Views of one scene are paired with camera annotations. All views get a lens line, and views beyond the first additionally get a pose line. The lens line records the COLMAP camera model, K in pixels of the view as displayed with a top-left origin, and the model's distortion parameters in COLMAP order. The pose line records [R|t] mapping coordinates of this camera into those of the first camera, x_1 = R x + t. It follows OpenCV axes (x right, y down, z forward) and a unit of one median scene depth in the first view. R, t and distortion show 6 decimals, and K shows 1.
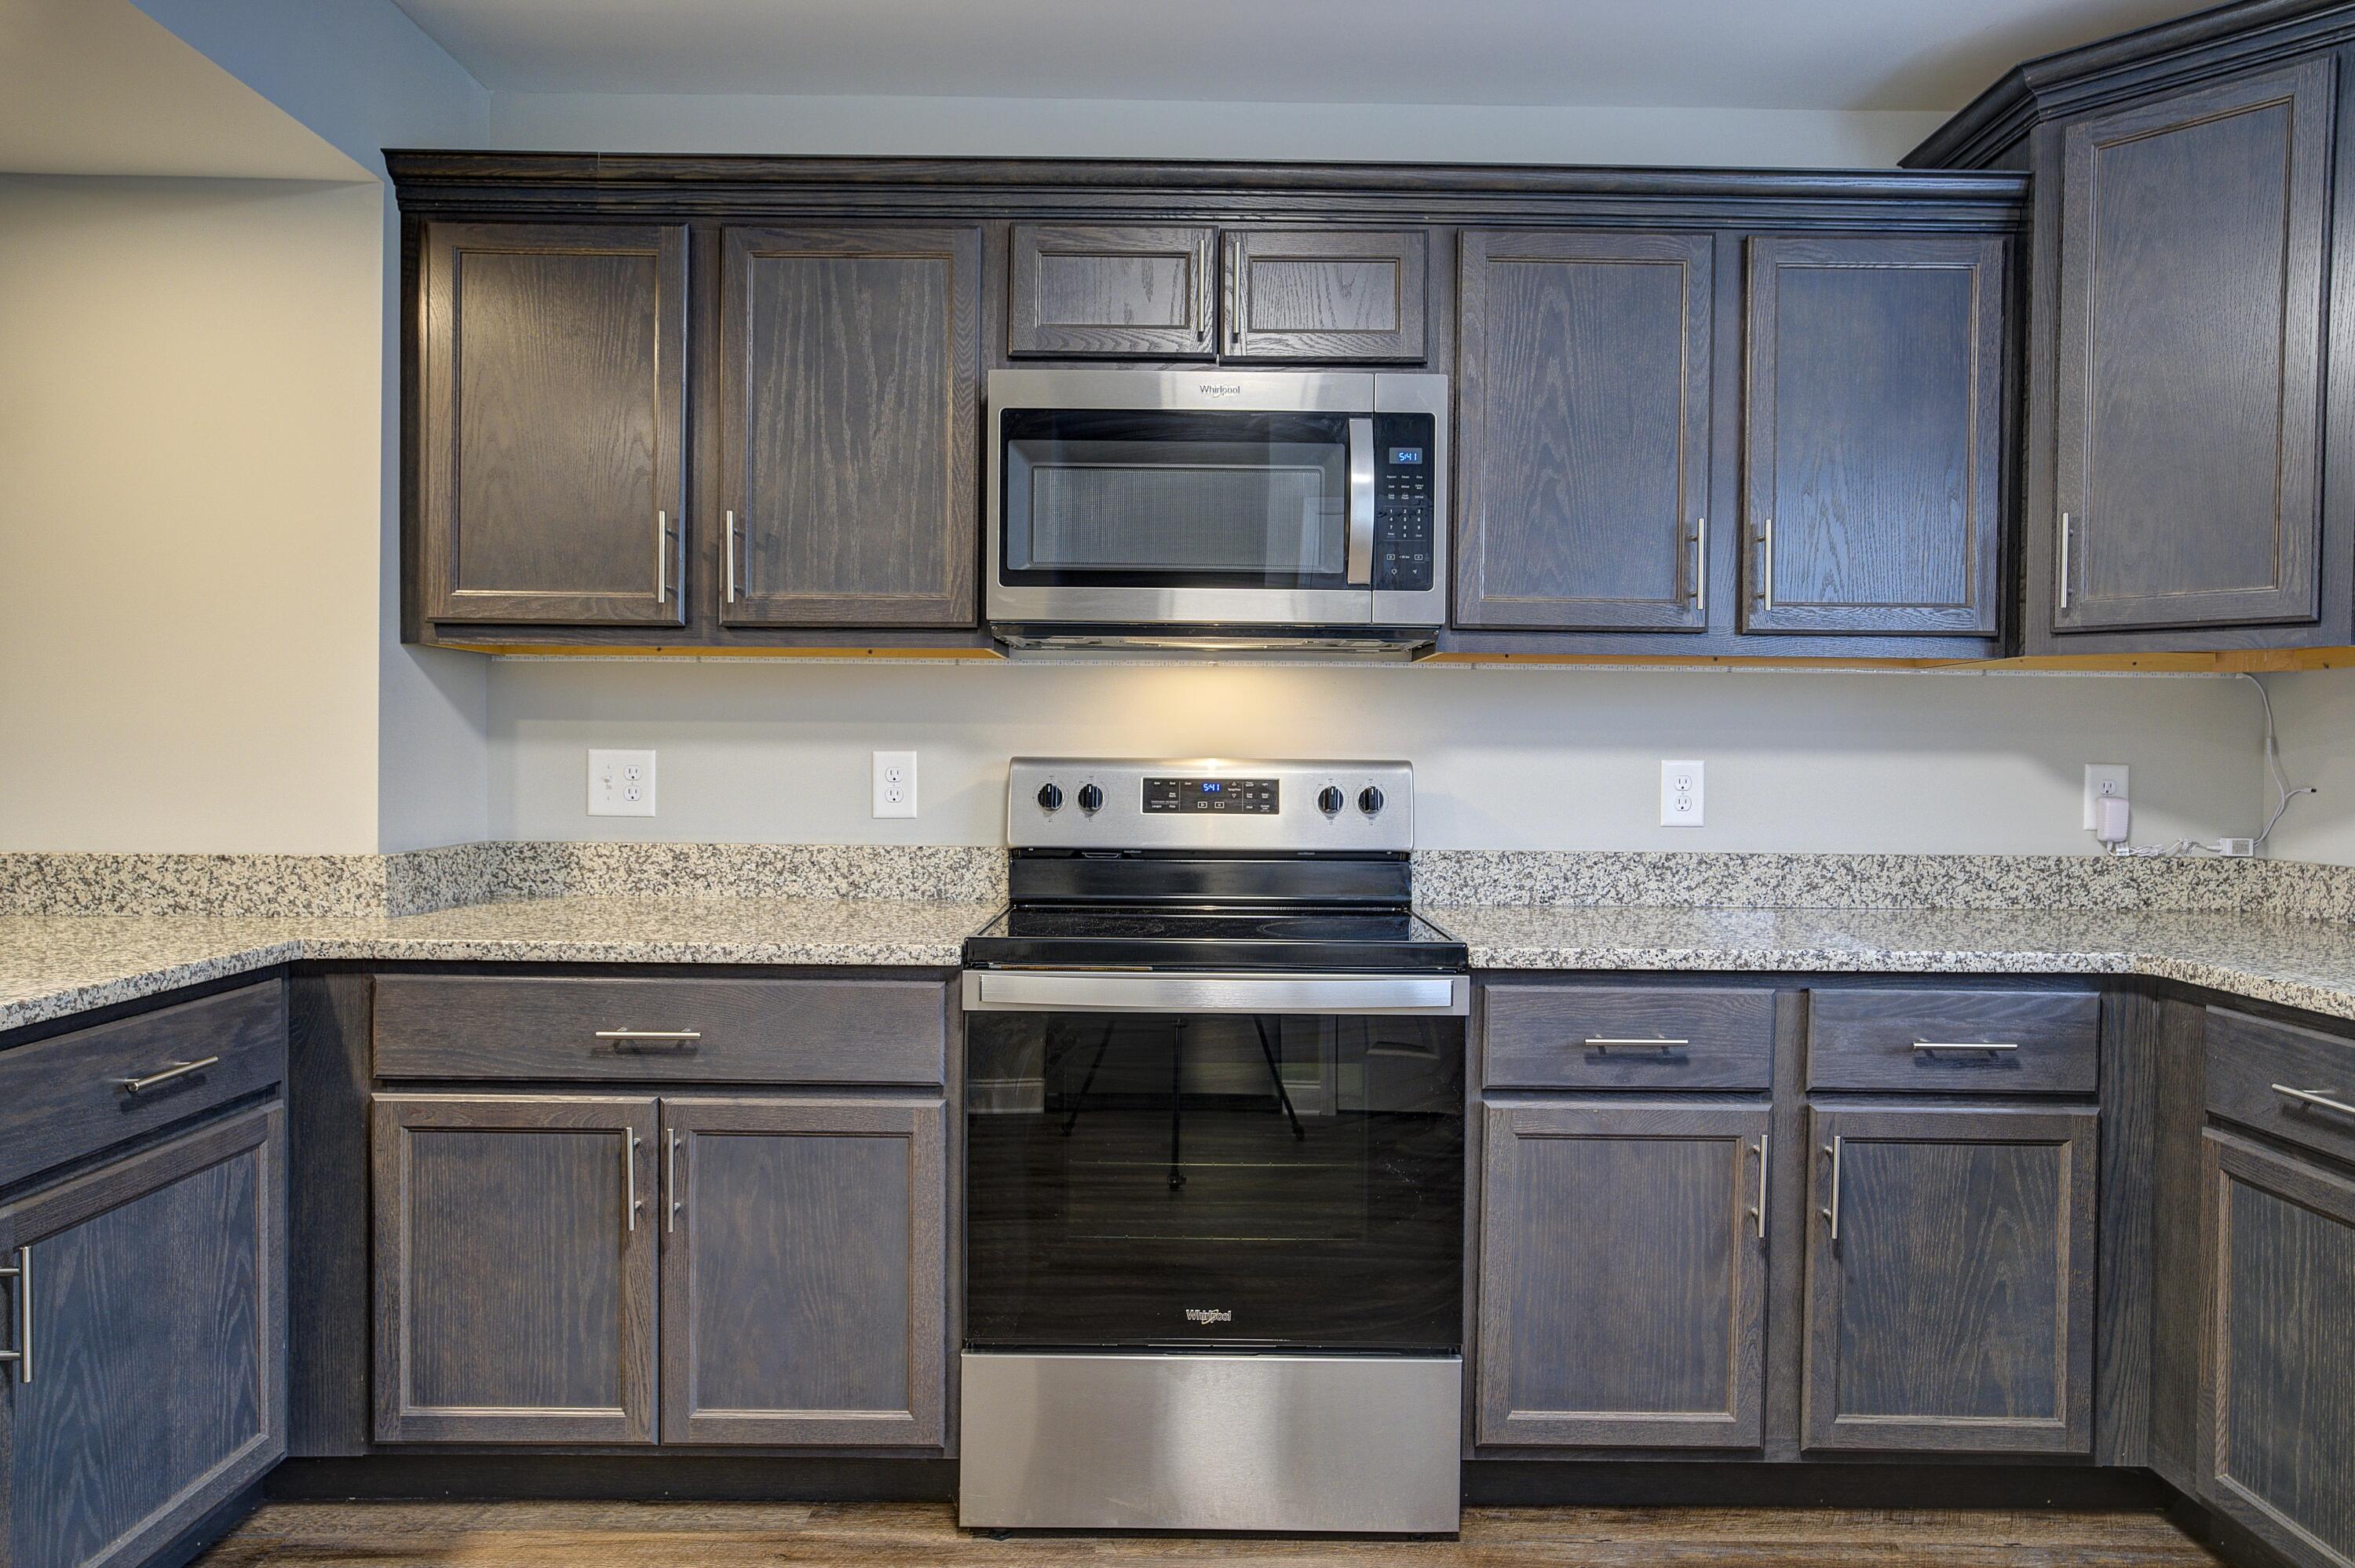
lens RADIAL K [[1498.7, 0, 1190.7], [0, 1498.7, 774.1], [0, 0, 1]] dist [-0.027434, 0.033859]
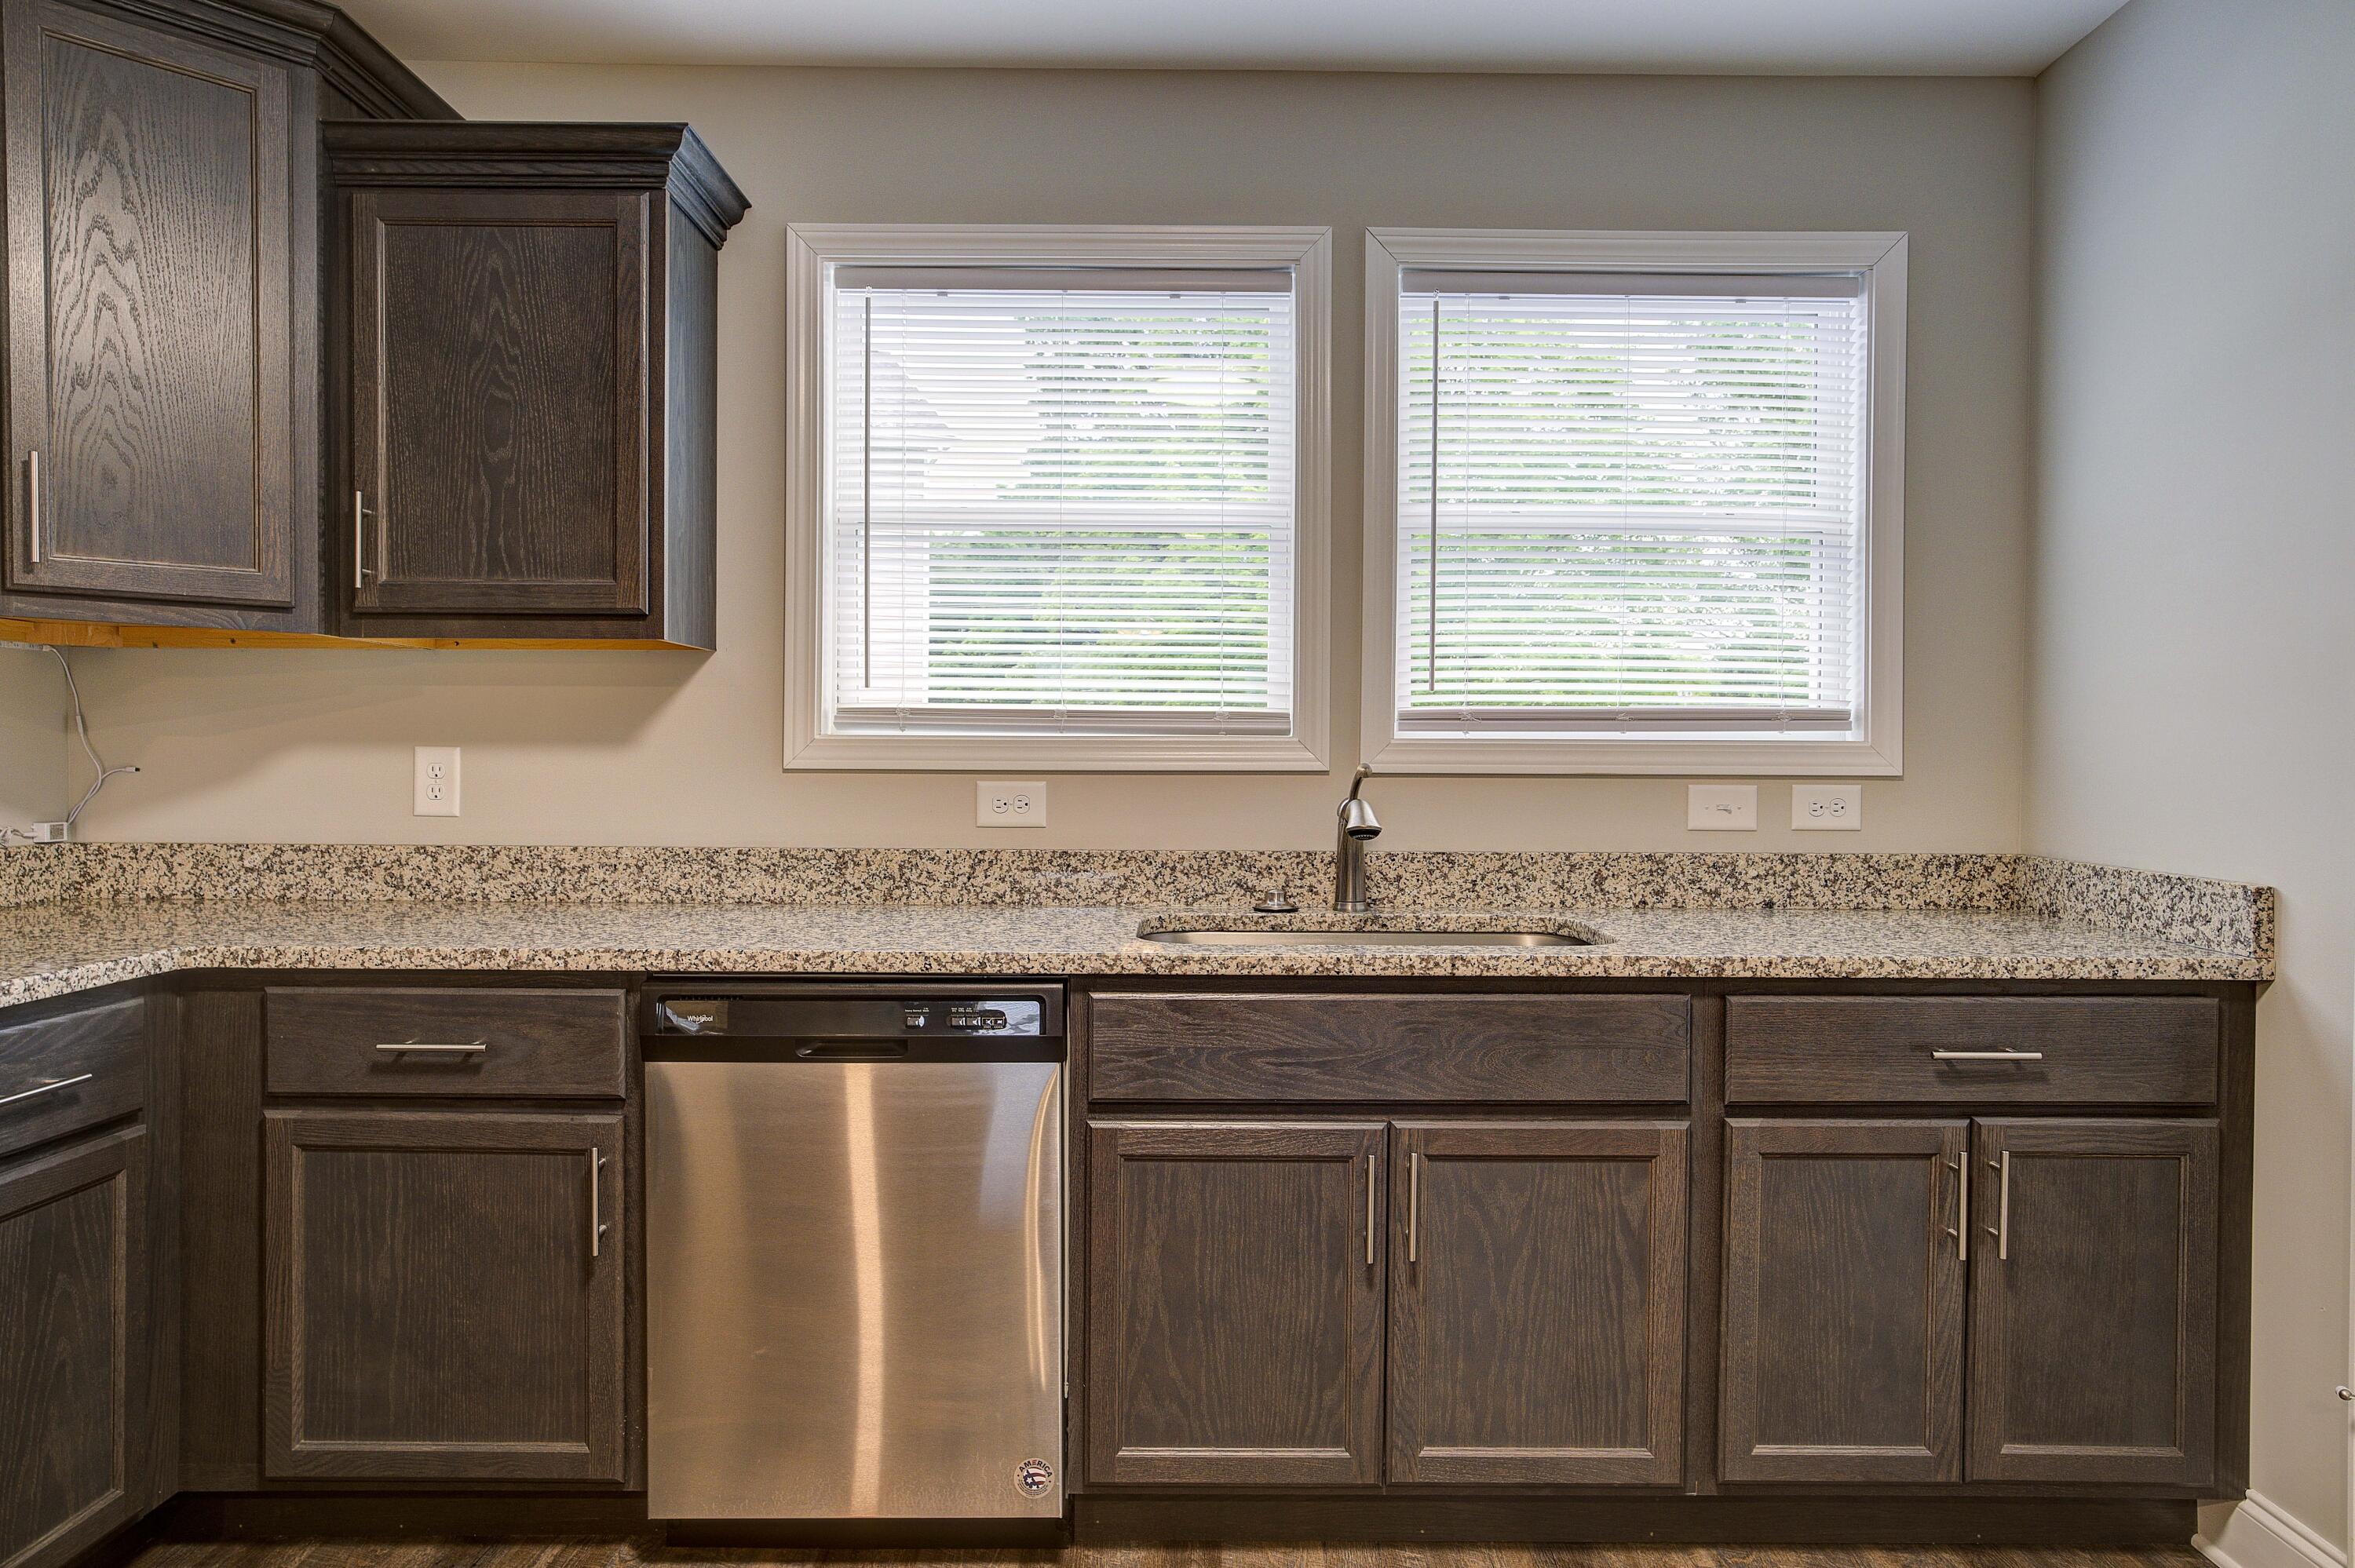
lens RADIAL K [[1498.7, 0, 1190.7], [0, 1498.7, 774.1], [0, 0, 1]] dist [-0.027434, 0.033859]
pose [[0.006913, -0.026822, 0.999616, -0.290873], [0.008155, 0.999608, 0.026766, -0.008413], [-0.999943, 0.007967, 0.007129, 0.358592]]
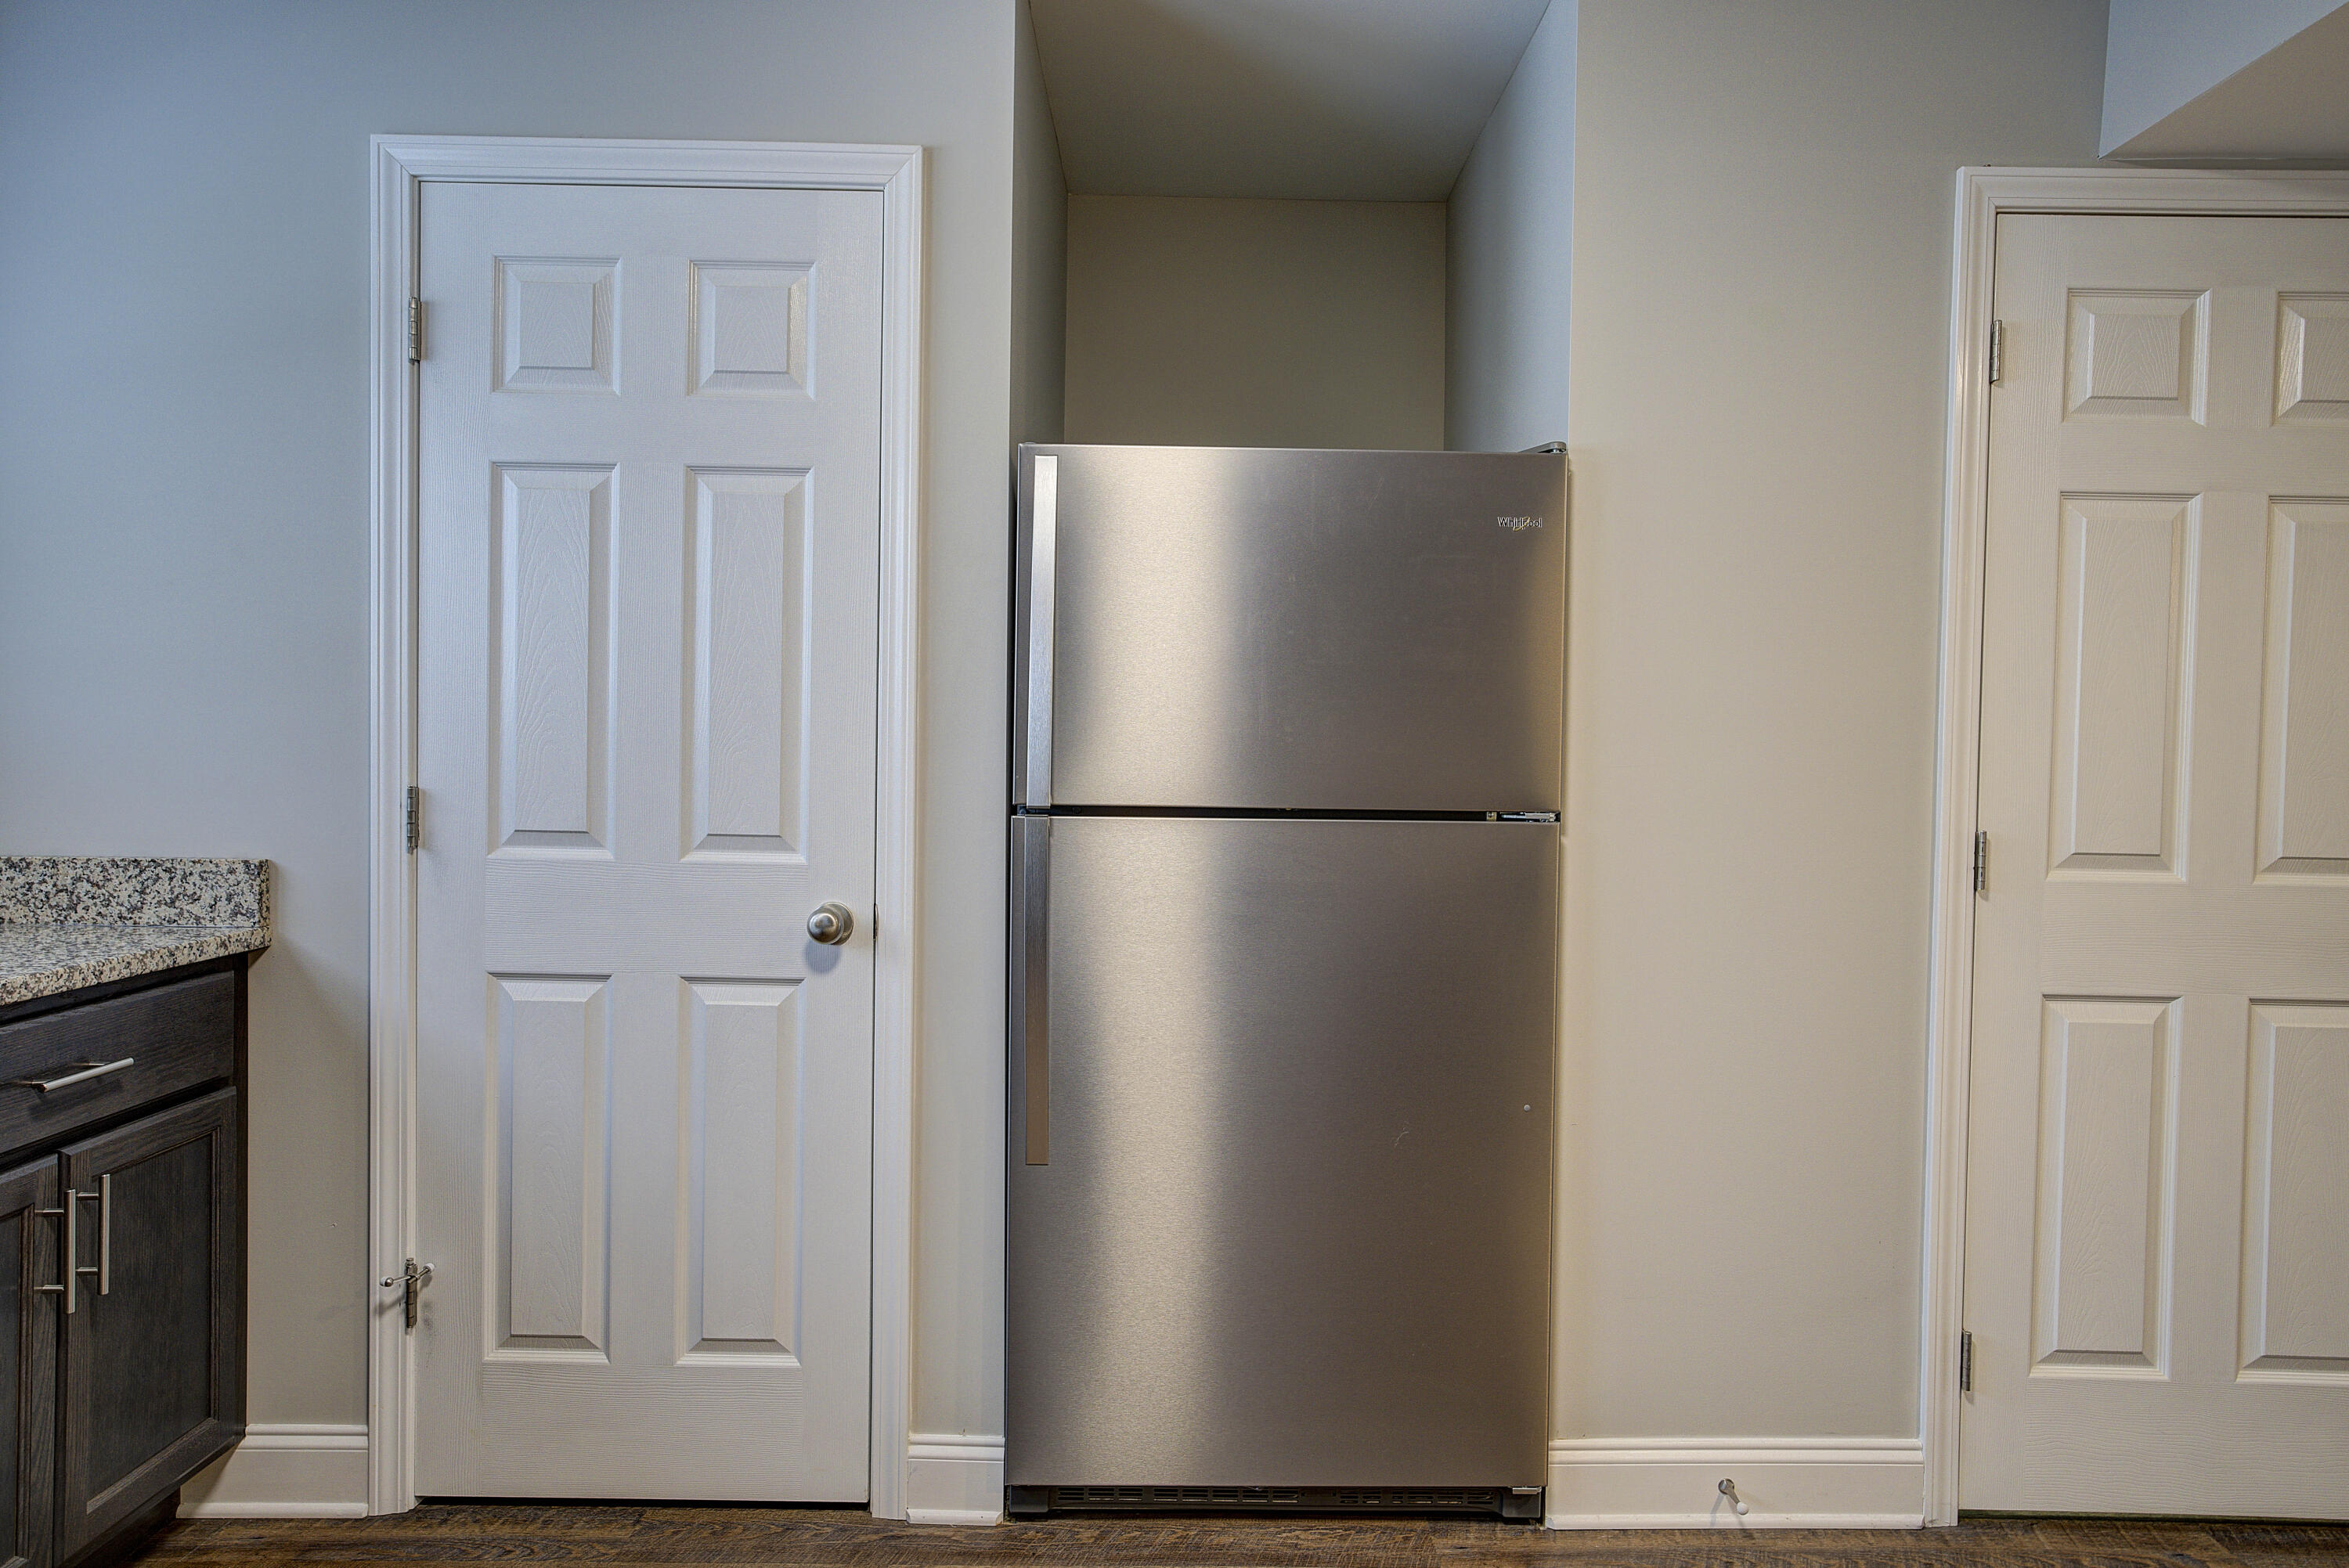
lens RADIAL K [[1494.9, 0, 1187.7], [0, 1494.9, 774.1], [0, 0, 1]] dist [-0.027434, 0.033859]
pose [[-0.999677, -0.022729, -0.011335, 0.040949], [-0.023082, 0.999219, 0.032060, -0.011272], [0.010598, 0.032311, -0.999422, 0.699512]]
